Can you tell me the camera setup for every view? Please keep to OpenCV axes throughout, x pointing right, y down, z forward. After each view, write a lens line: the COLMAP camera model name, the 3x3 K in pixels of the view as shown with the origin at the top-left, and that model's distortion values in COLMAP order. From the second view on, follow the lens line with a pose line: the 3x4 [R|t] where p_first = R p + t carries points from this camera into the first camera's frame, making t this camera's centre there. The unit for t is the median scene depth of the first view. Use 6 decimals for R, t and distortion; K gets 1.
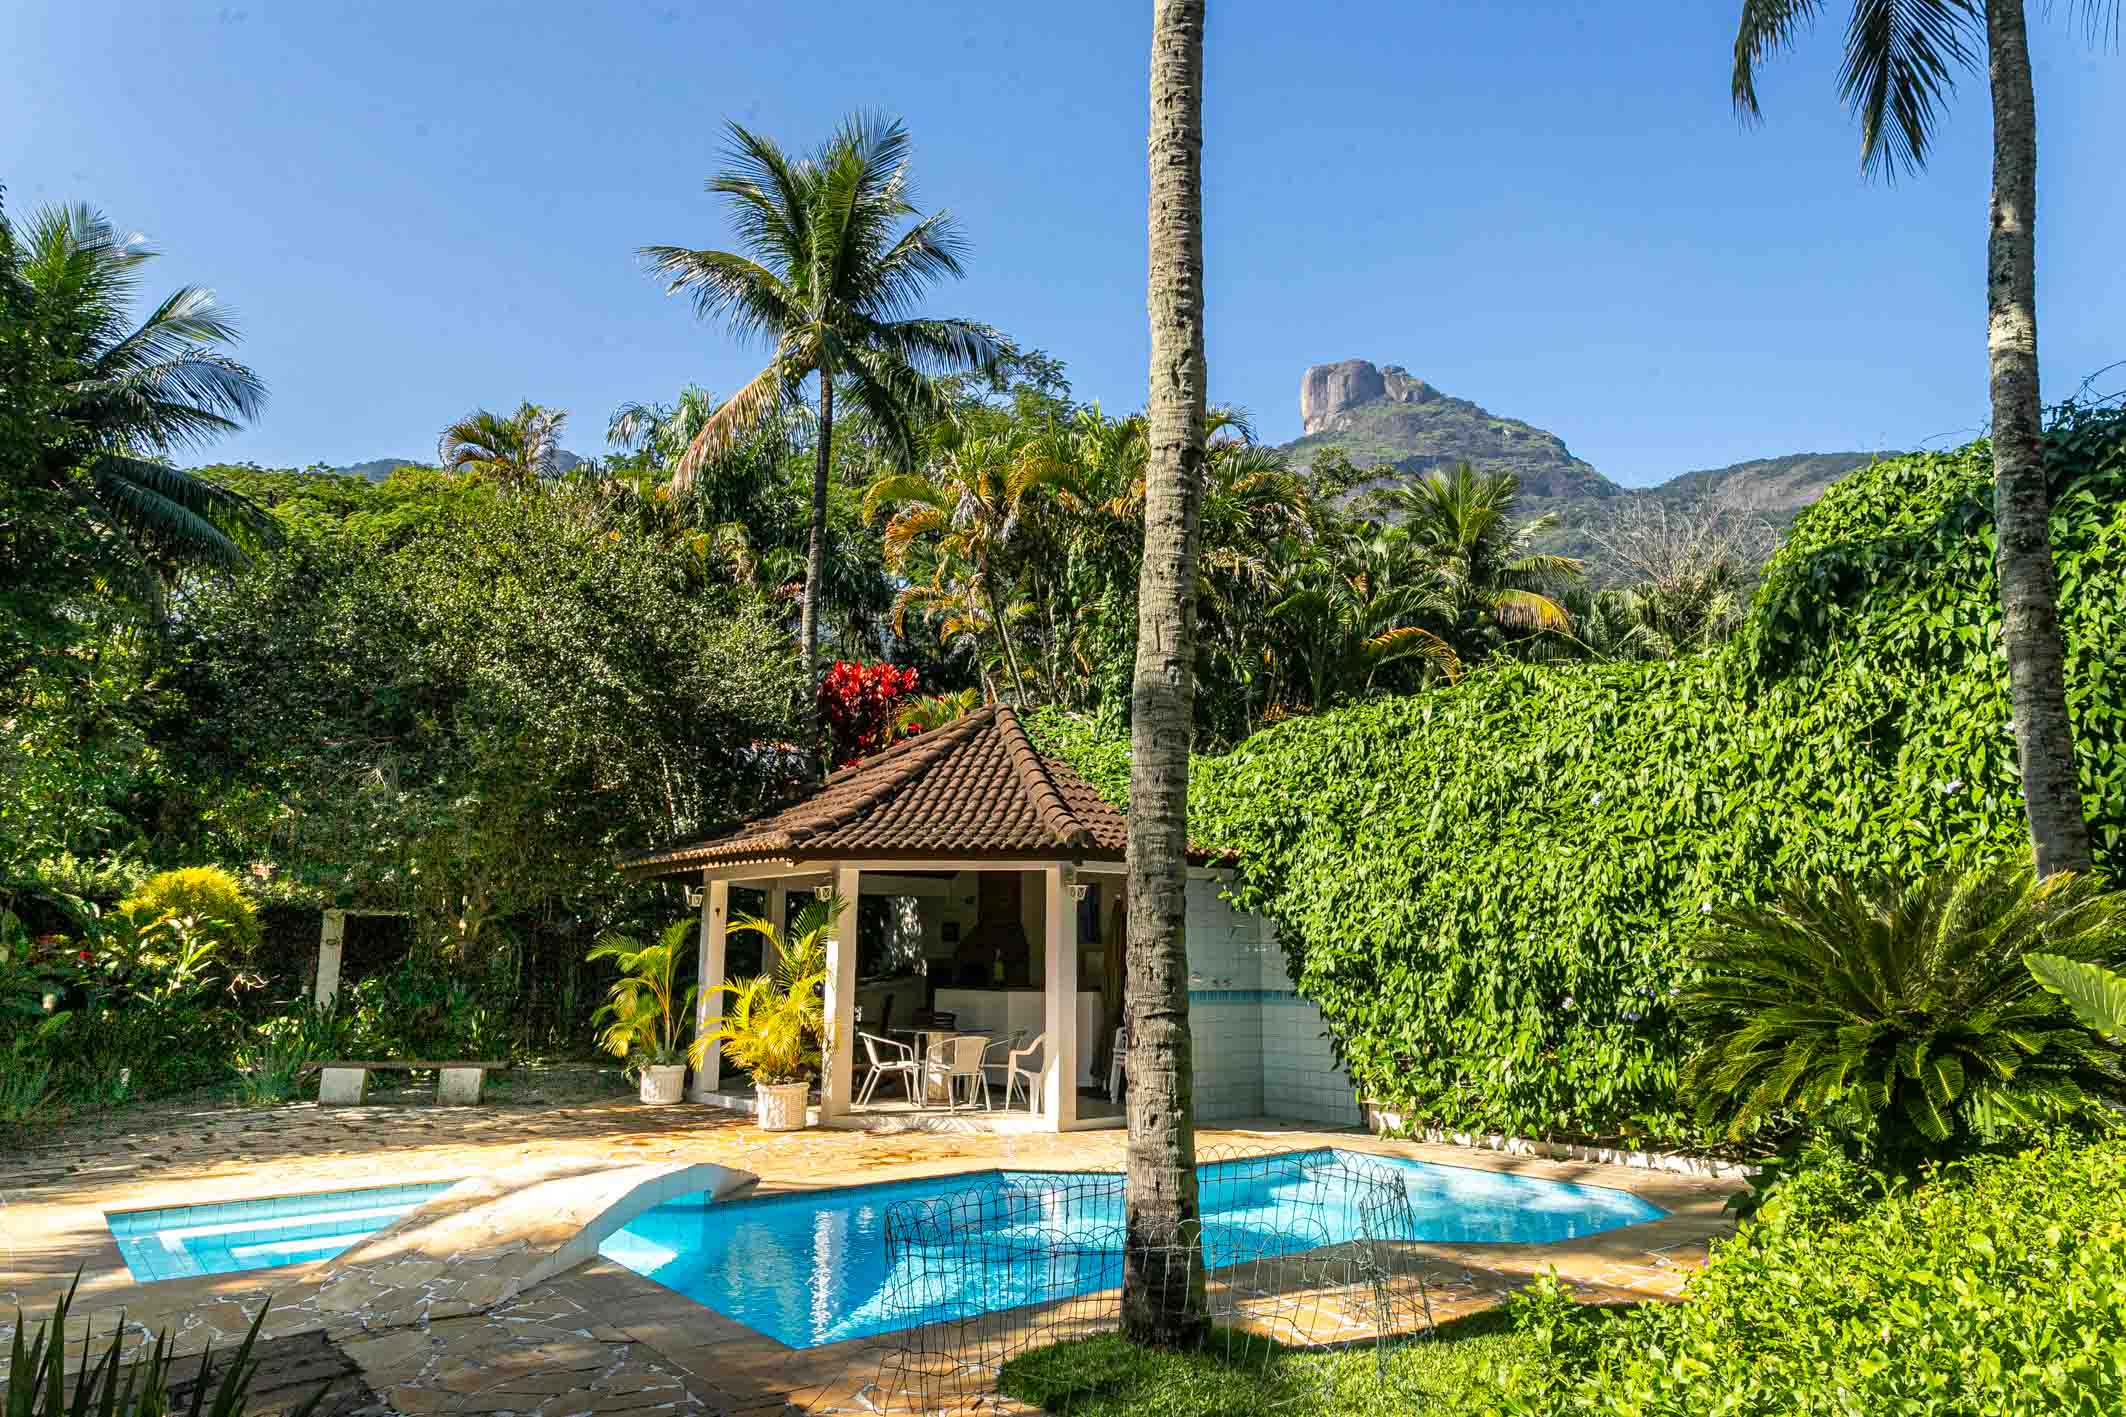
lens RADIAL K [[1351.0, 0, 1086.3], [0, 1351.0, 749.4], [0, 0, 1]] dist [-0.016554, 0.011655]
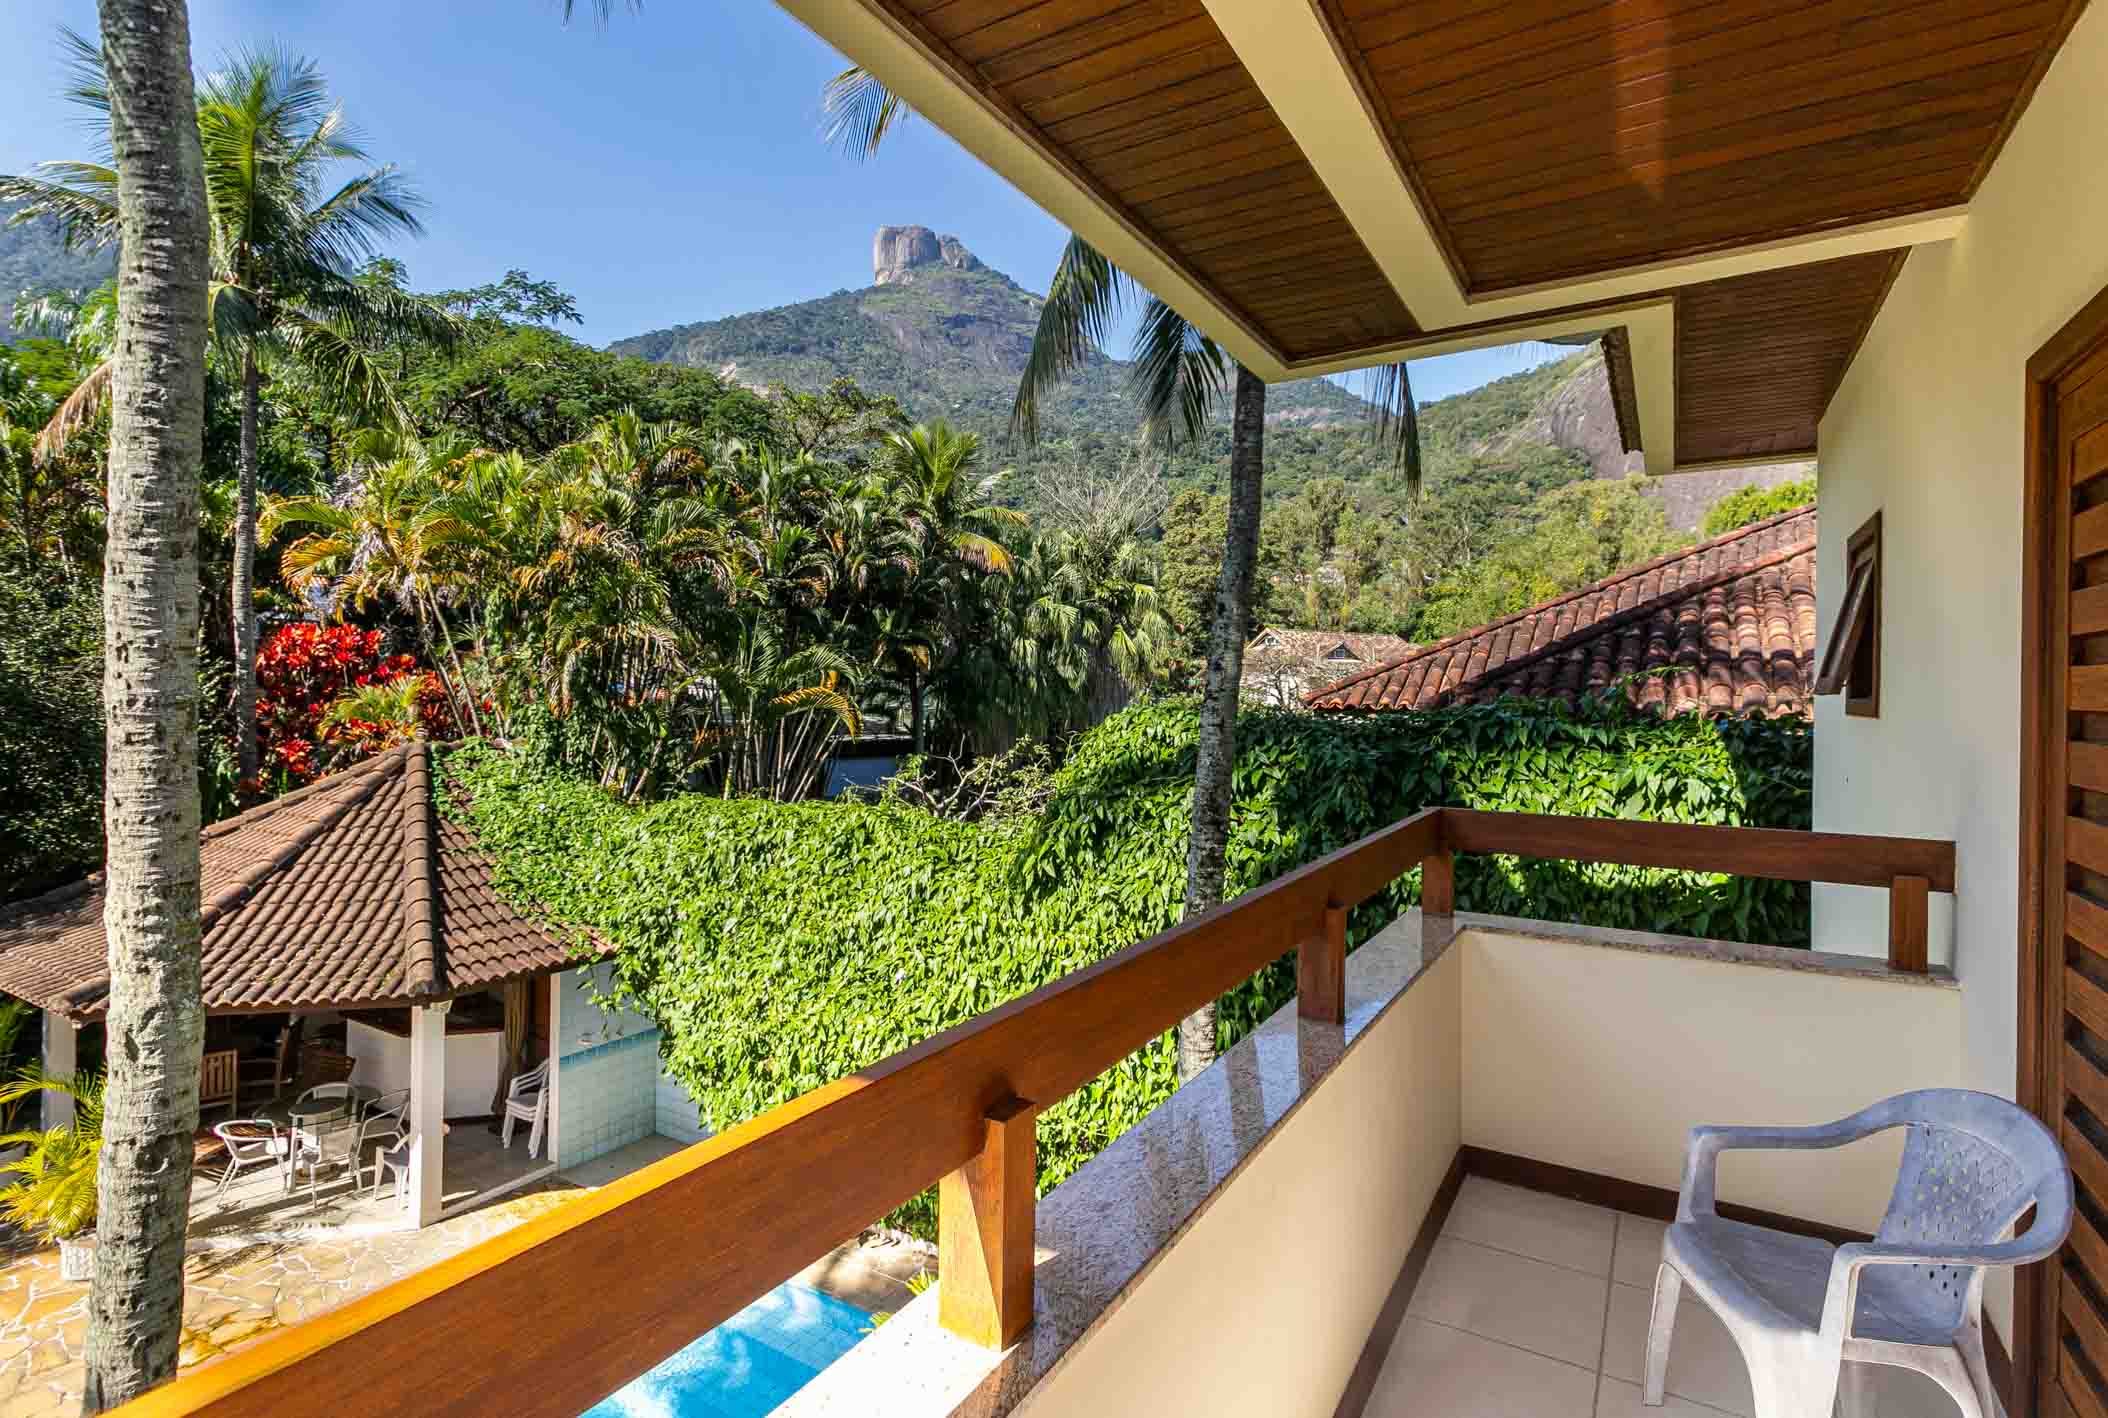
lens RADIAL K [[1007.7, 0, 1052.0], [0, 1007.7, 702.2], [0, 0, 1]] dist [-0.003347, 0.003774]
pose [[0.944370, 0.015499, 0.328520, 0.177862], [-0.076241, 0.981996, 0.172835, -0.293466], [-0.319927, -0.188267, 0.928549, 0.166366]]
